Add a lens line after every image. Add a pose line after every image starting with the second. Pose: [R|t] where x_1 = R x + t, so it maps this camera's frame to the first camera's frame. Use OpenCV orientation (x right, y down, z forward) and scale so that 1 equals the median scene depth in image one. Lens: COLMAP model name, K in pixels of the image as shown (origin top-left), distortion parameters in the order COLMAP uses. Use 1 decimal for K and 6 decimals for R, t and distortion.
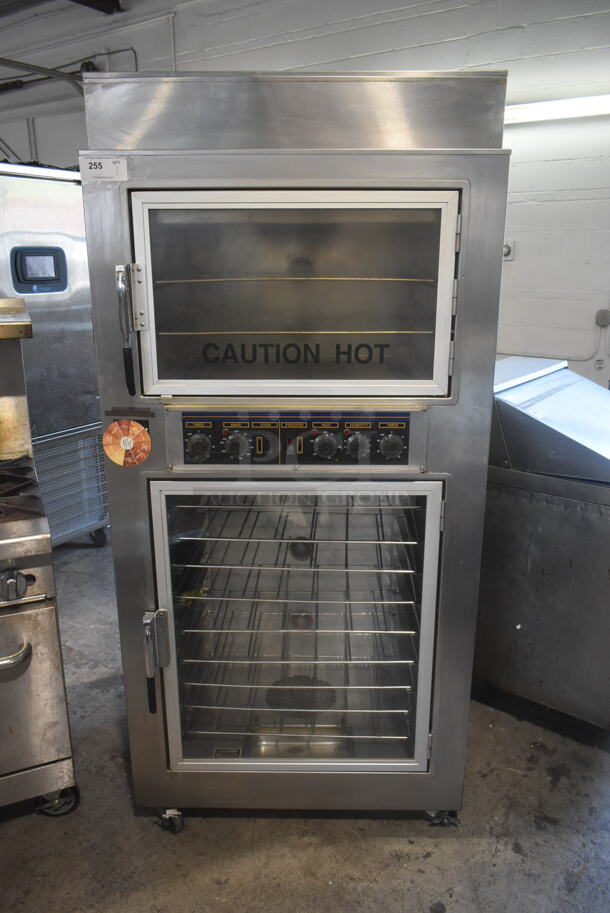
lens RADIAL K [[708.6, 0, 302.4], [0, 708.6, 457.8], [0, 0, 1]] dist [-0.019696, 0.009869]
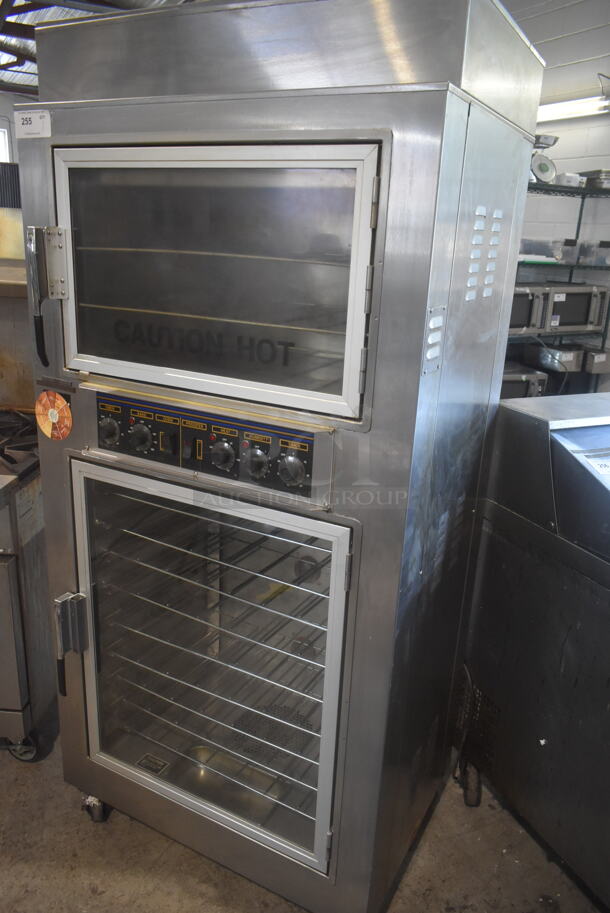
lens RADIAL K [[708.6, 0, 299.8], [0, 708.6, 457.9], [0, 0, 1]] dist [-0.019696, 0.009869]
pose [[0.886024, 0.181278, -0.426732, 0.469981], [-0.172965, 0.983187, 0.058538, -0.078783], [0.430168, 0.021944, 0.902482, 0.281782]]
